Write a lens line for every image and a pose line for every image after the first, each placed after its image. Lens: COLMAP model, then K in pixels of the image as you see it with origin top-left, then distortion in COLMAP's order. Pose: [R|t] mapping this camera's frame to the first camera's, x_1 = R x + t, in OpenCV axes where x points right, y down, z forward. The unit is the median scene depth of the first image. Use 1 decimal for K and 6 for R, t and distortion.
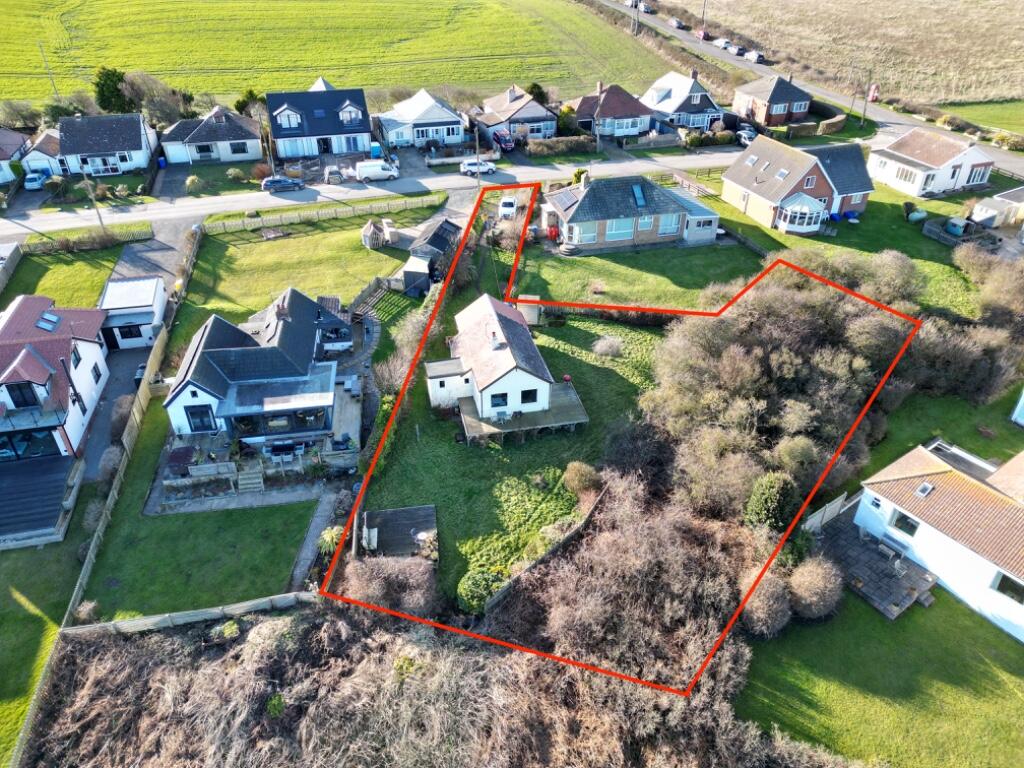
lens RADIAL K [[704.8, 0, 512.0], [0, 704.8, 384.0], [0, 0, 1]] dist [0.055763, -0.064932]
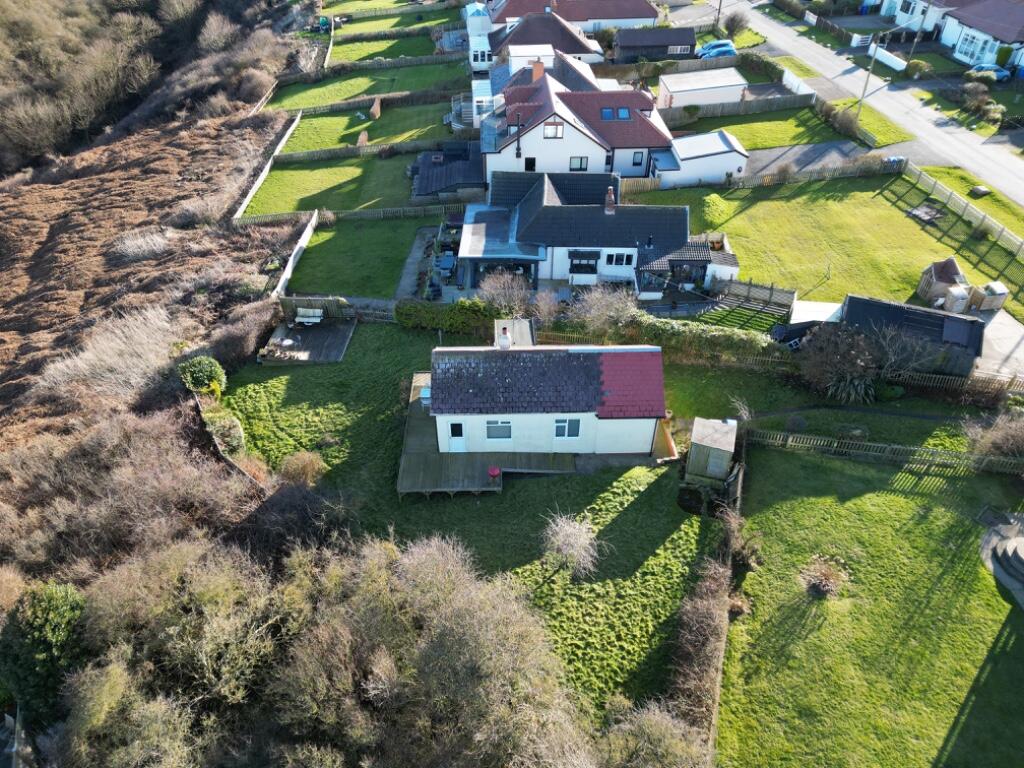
lens RADIAL K [[704.8, 0, 512.0], [0, 704.8, 384.0], [0, 0, 1]] dist [0.055763, -0.064932]
pose [[-0.185787, 0.626934, -0.756595, 0.378624], [-0.550157, 0.571619, 0.608753, -0.334736], [0.814132, 0.529344, 0.238713, 0.635446]]
